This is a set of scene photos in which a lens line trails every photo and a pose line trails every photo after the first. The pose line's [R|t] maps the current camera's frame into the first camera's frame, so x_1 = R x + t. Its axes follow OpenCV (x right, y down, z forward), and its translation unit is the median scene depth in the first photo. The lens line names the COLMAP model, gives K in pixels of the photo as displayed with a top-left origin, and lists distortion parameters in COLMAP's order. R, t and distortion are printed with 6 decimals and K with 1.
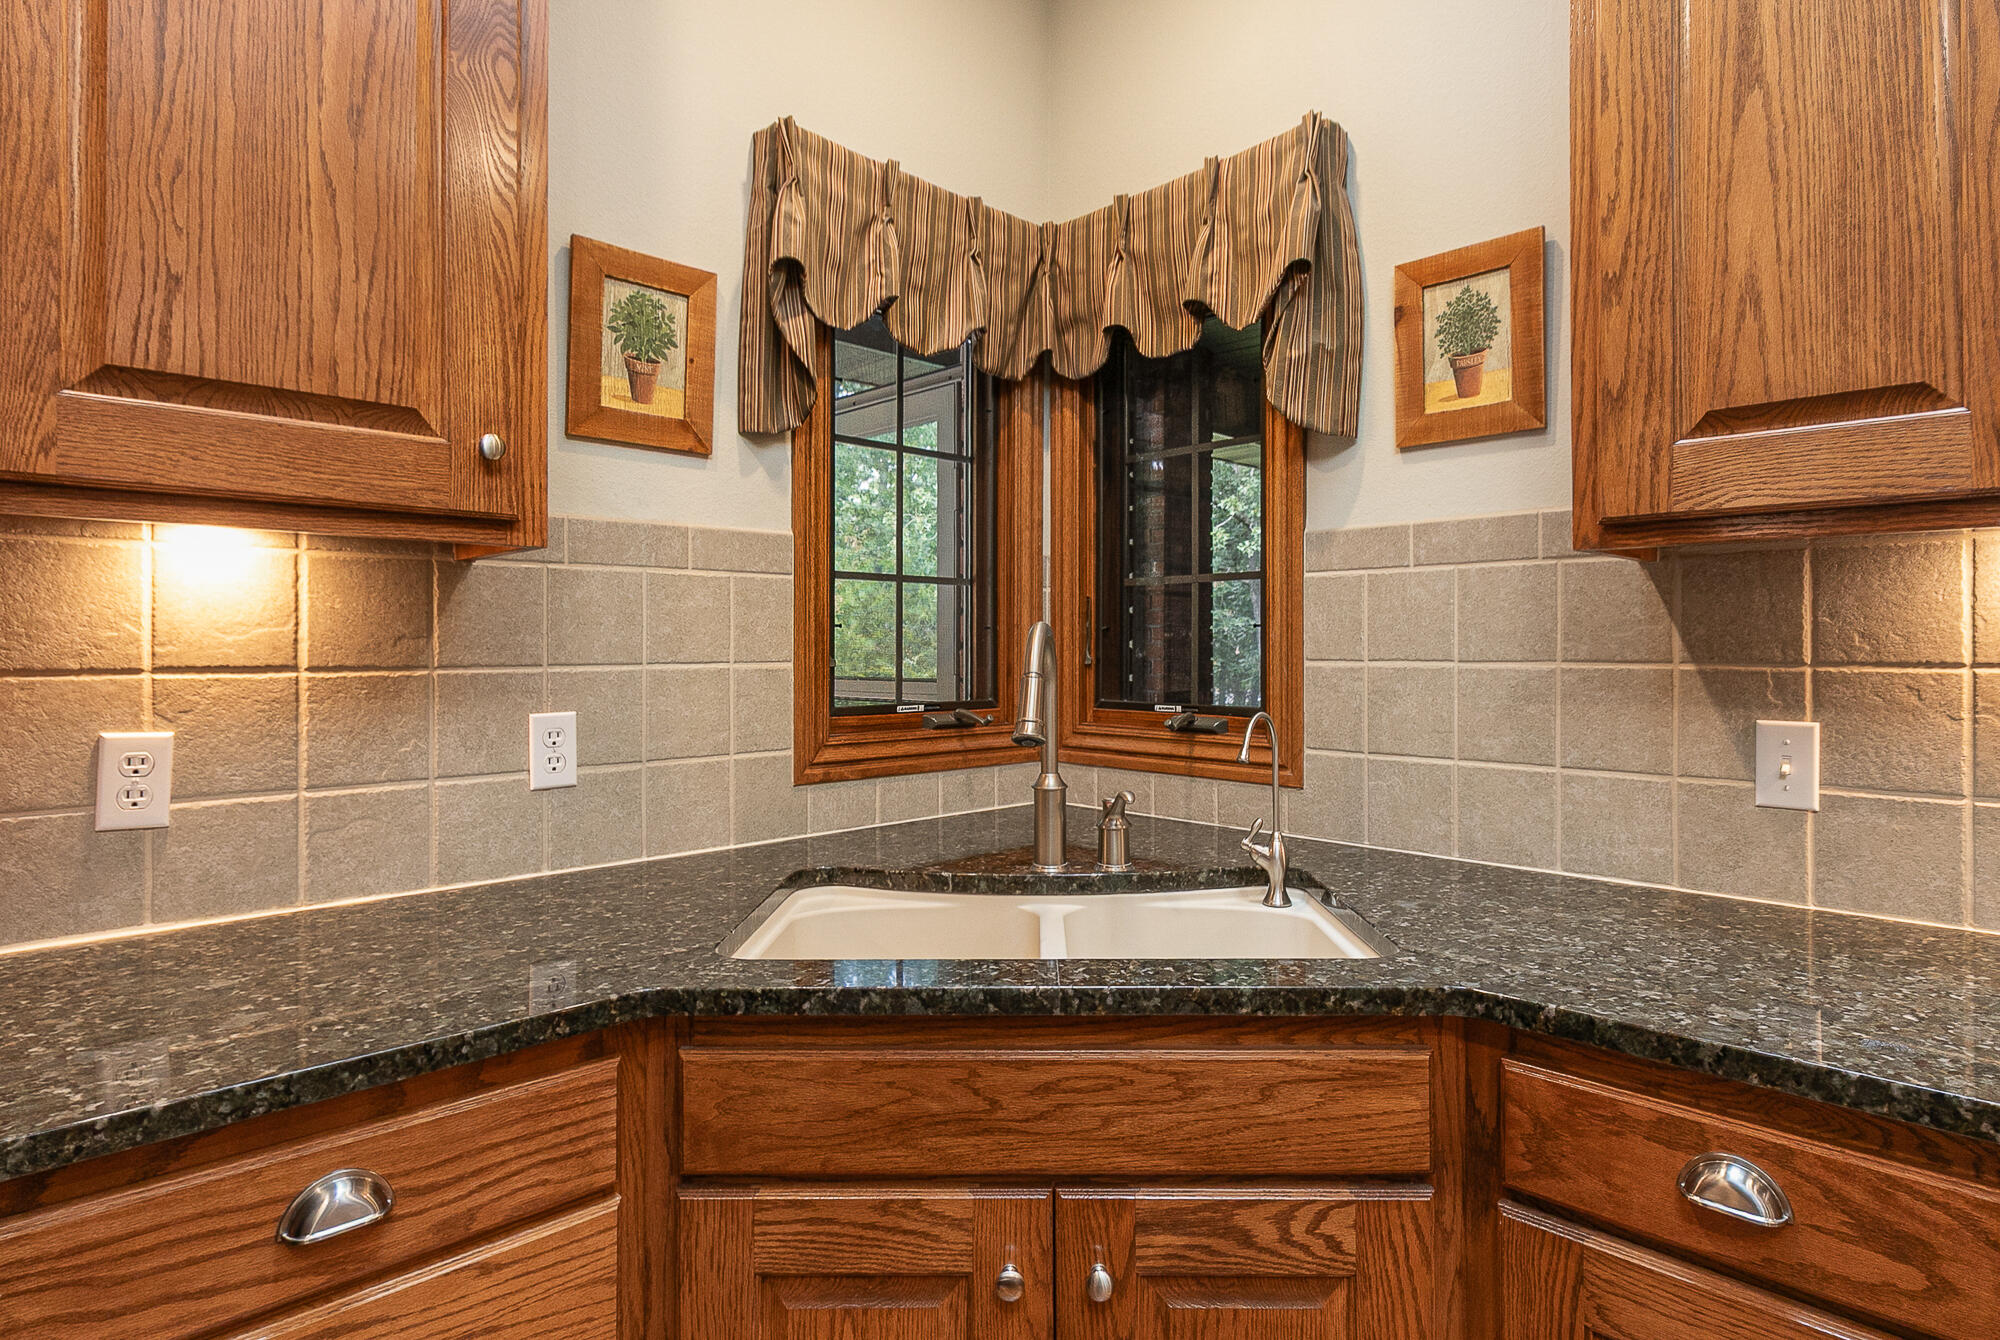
lens RADIAL K [[1050.9, 0, 1051.0], [0, 1050.9, 669.5], [0, 0, 1]] dist [-0.053276, -0.000068]
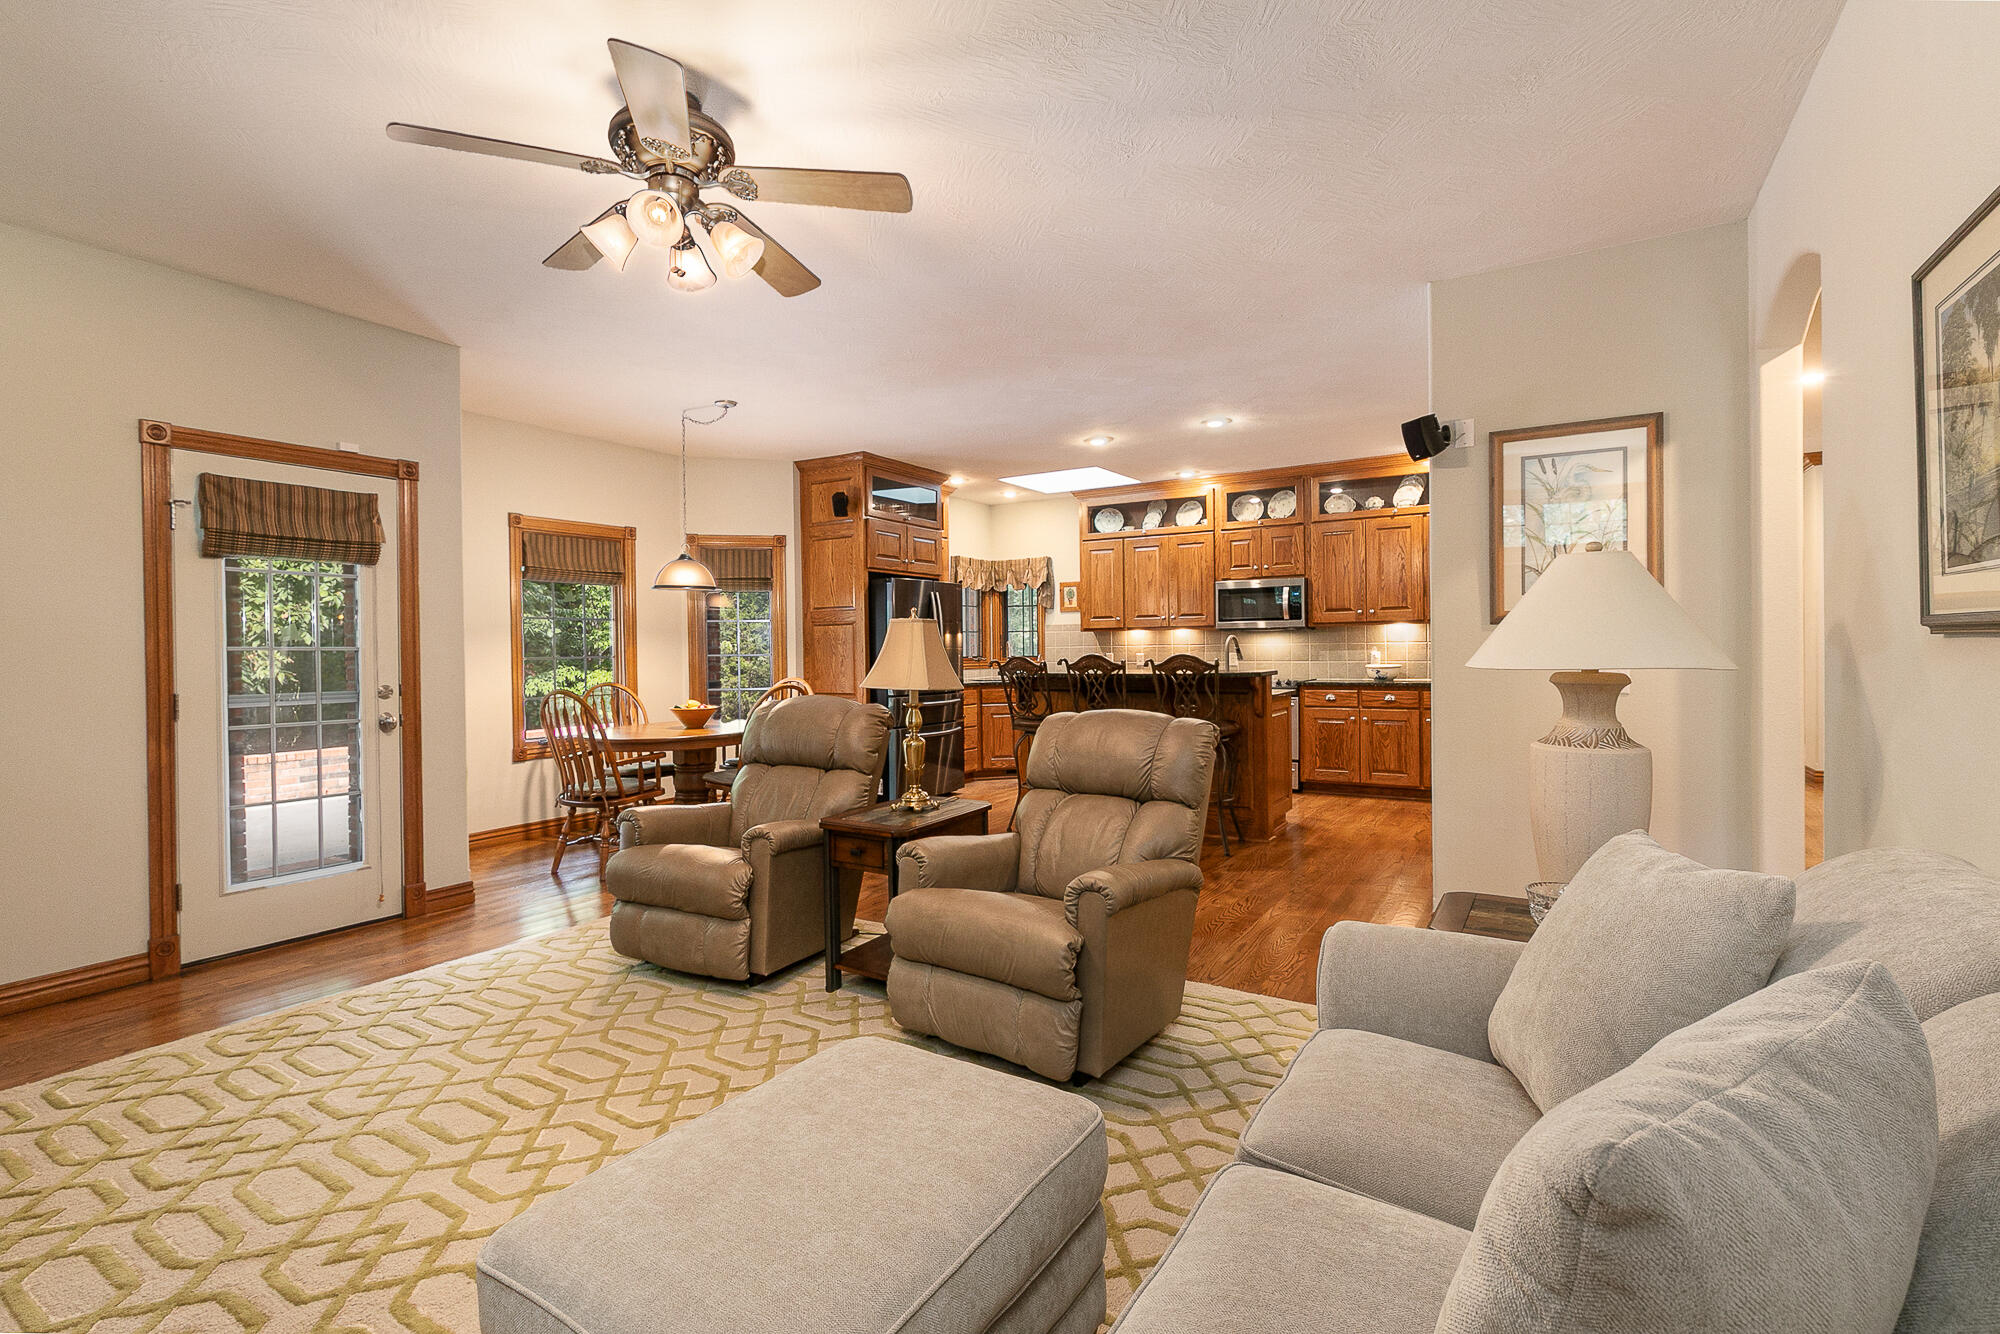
lens RADIAL K [[897.3, 0, 999.0], [0, 897.3, 672.5], [0, 0, 1]] dist [-0.000568, -0.000668]
pose [[0.974718, -0.017332, 0.222767, -1.205698], [0.017608, 0.999845, 0.000746, 0.135939], [-0.222745, 0.003195, 0.974872, -4.082128]]
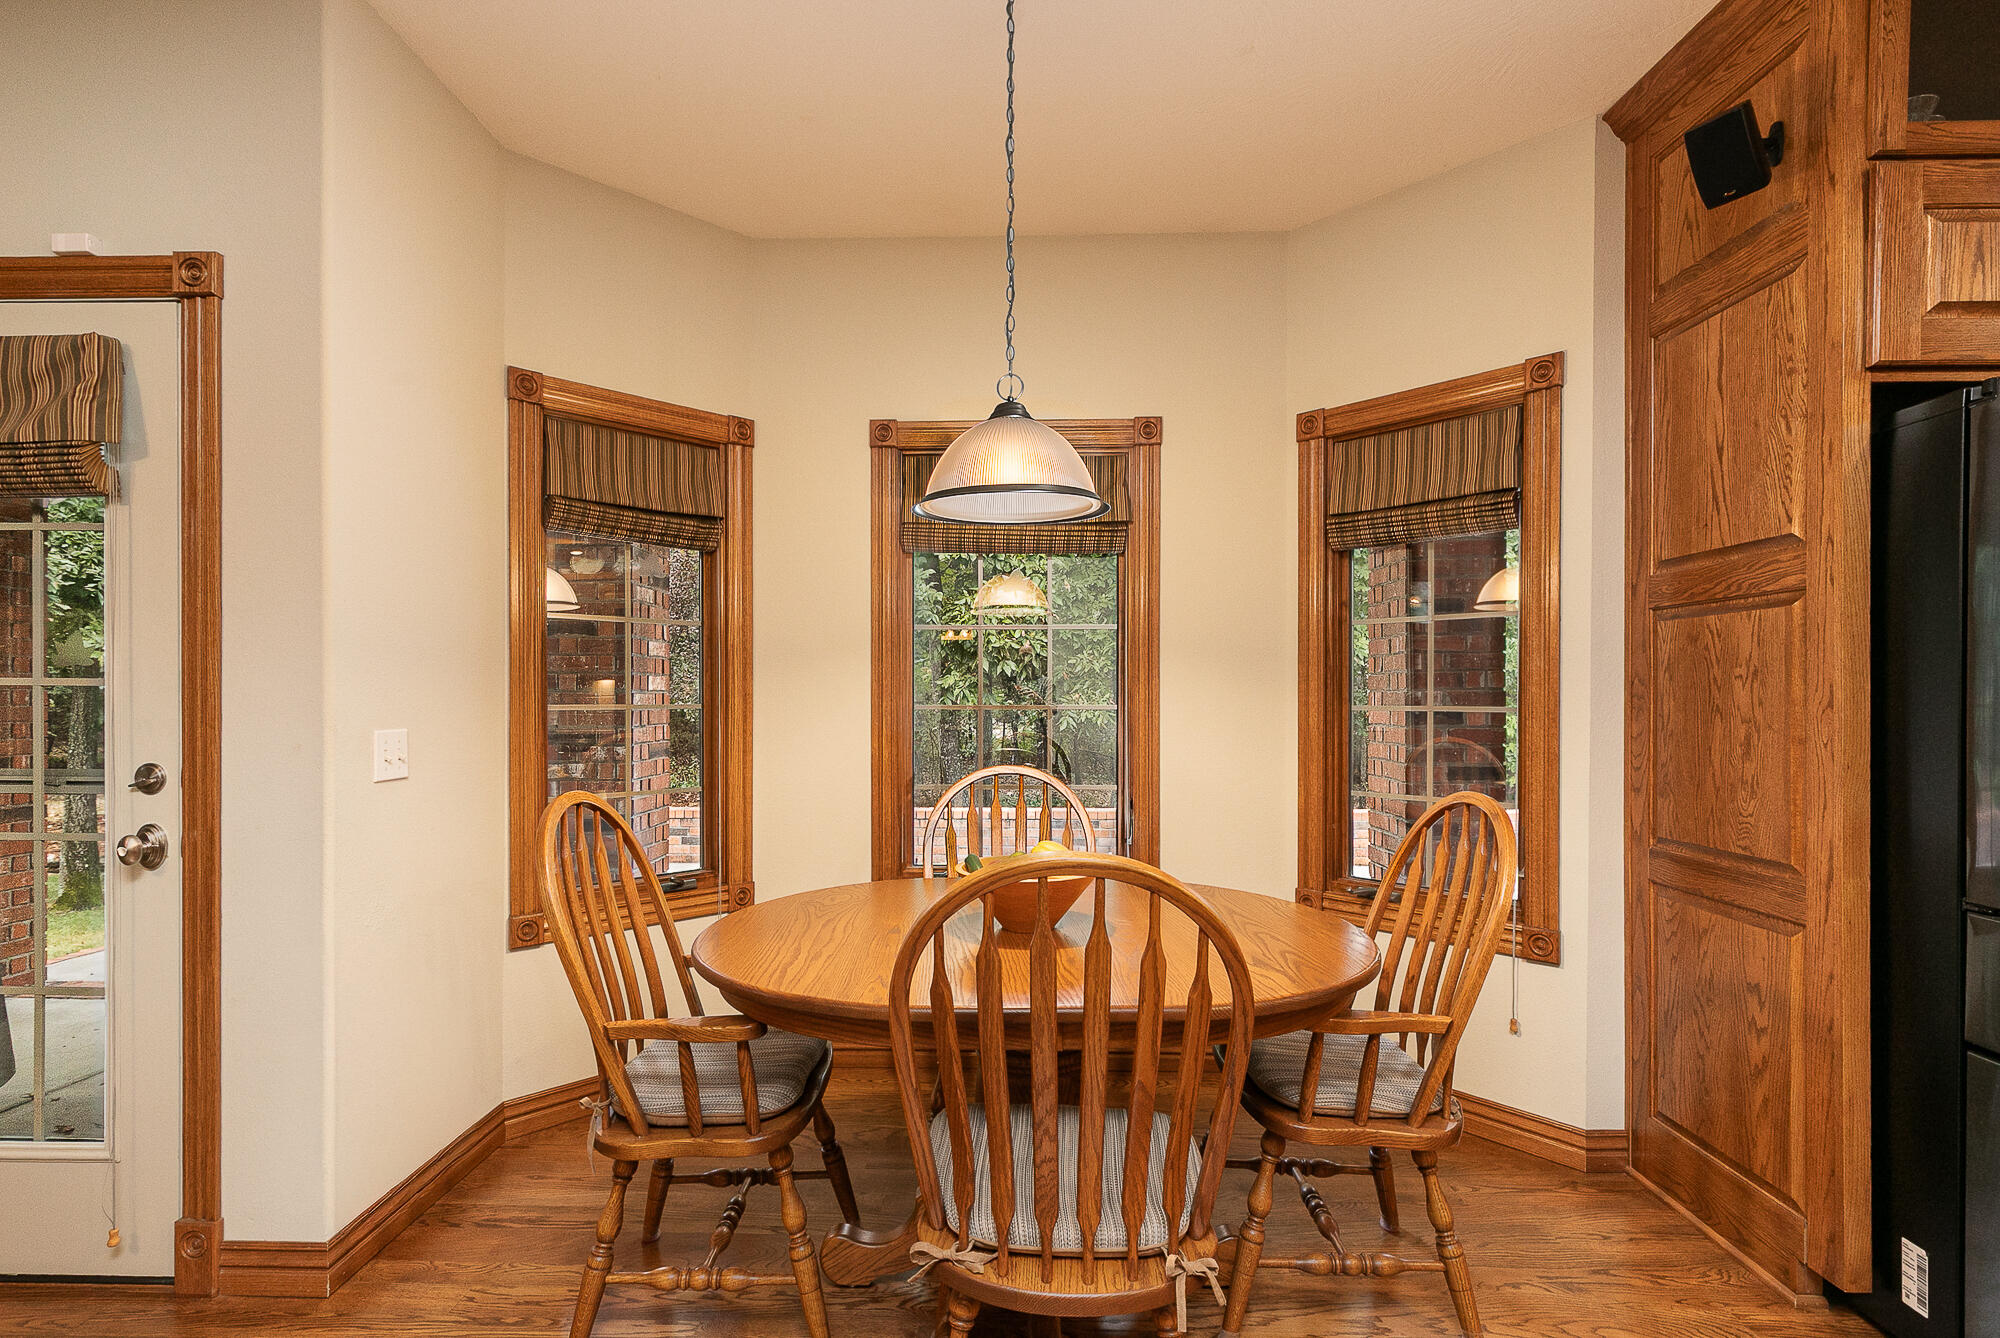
lens RADIAL K [[944.3, 0, 981.7], [0, 944.3, 695.4], [0, 0, 1]] dist [0.002035, 0.000409]
pose [[0.681459, 0.003332, -0.731848, -0.778278], [-0.020216, 0.999694, -0.014272, 0.055896], [0.731577, 0.024521, 0.681318, -1.479351]]
